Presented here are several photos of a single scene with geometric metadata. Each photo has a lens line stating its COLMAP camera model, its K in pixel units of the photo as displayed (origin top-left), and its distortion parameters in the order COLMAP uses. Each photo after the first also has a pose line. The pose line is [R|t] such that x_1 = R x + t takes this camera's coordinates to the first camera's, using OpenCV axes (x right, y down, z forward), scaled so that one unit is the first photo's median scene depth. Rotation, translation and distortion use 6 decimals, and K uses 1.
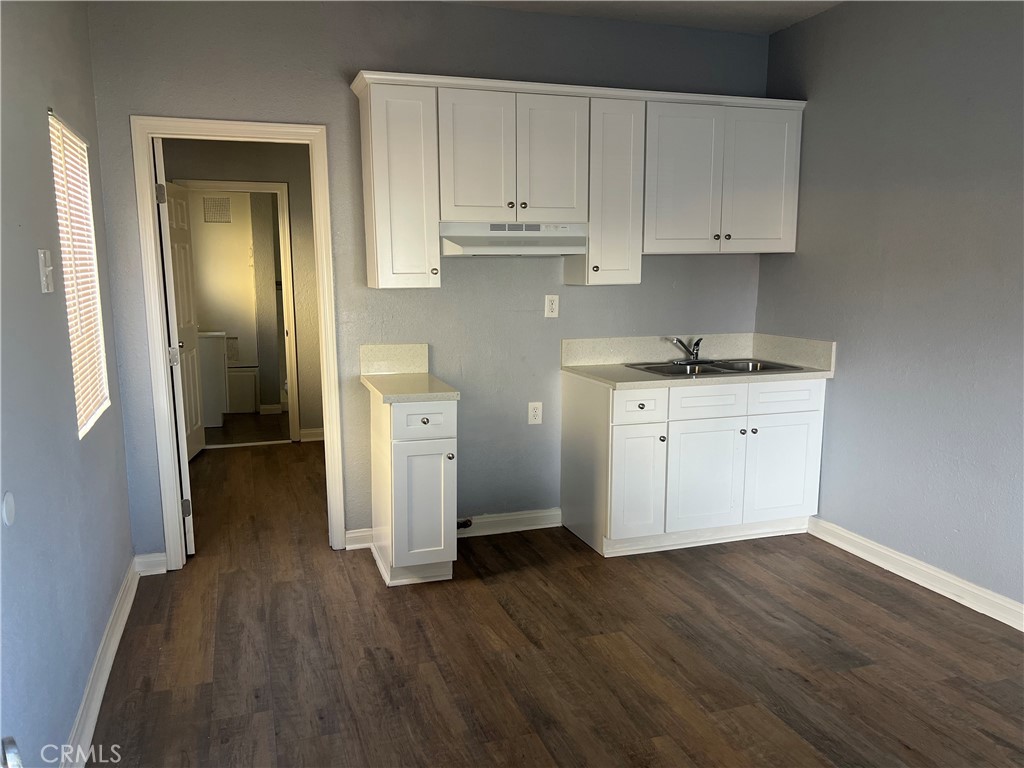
lens RADIAL K [[777.7, 0, 511.8], [0, 777.7, 384.7], [0, 0, 1]] dist [0.000036, -0.000800]
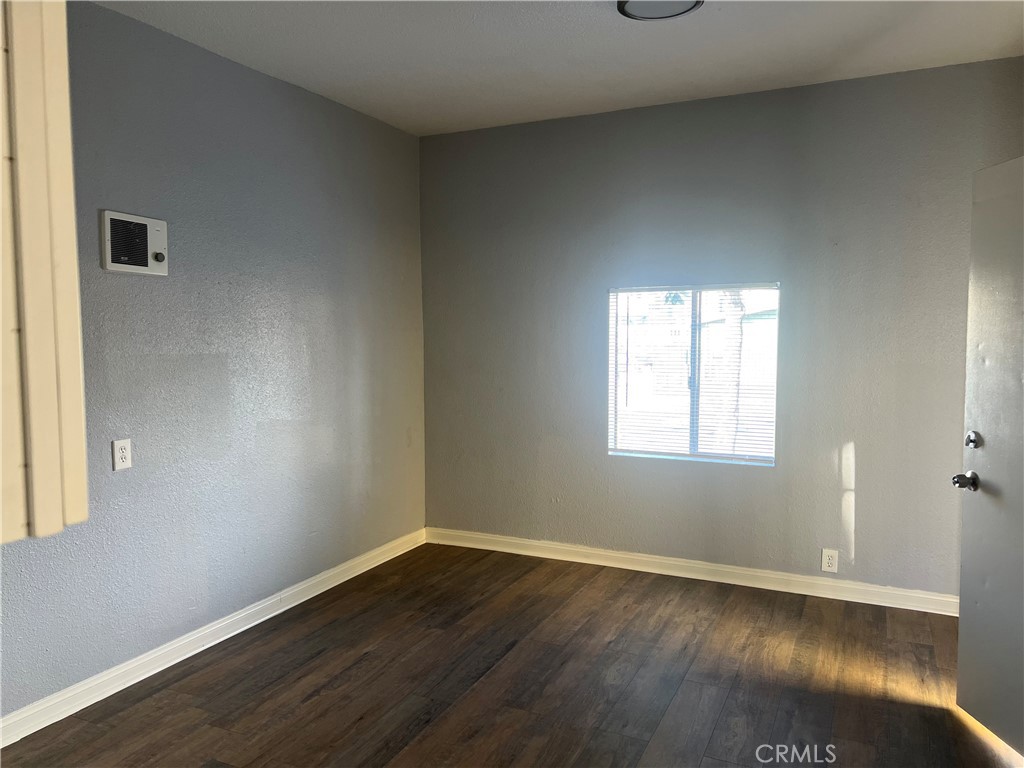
lens RADIAL K [[777.7, 0, 512.7], [0, 777.7, 383.8], [0, 0, 1]] dist [0.000036, -0.000800]
pose [[-0.709637, -0.044552, 0.703158, -0.444433], [0.116986, 0.976695, 0.179947, -0.218877], [-0.694787, 0.209957, -0.687887, 1.352713]]
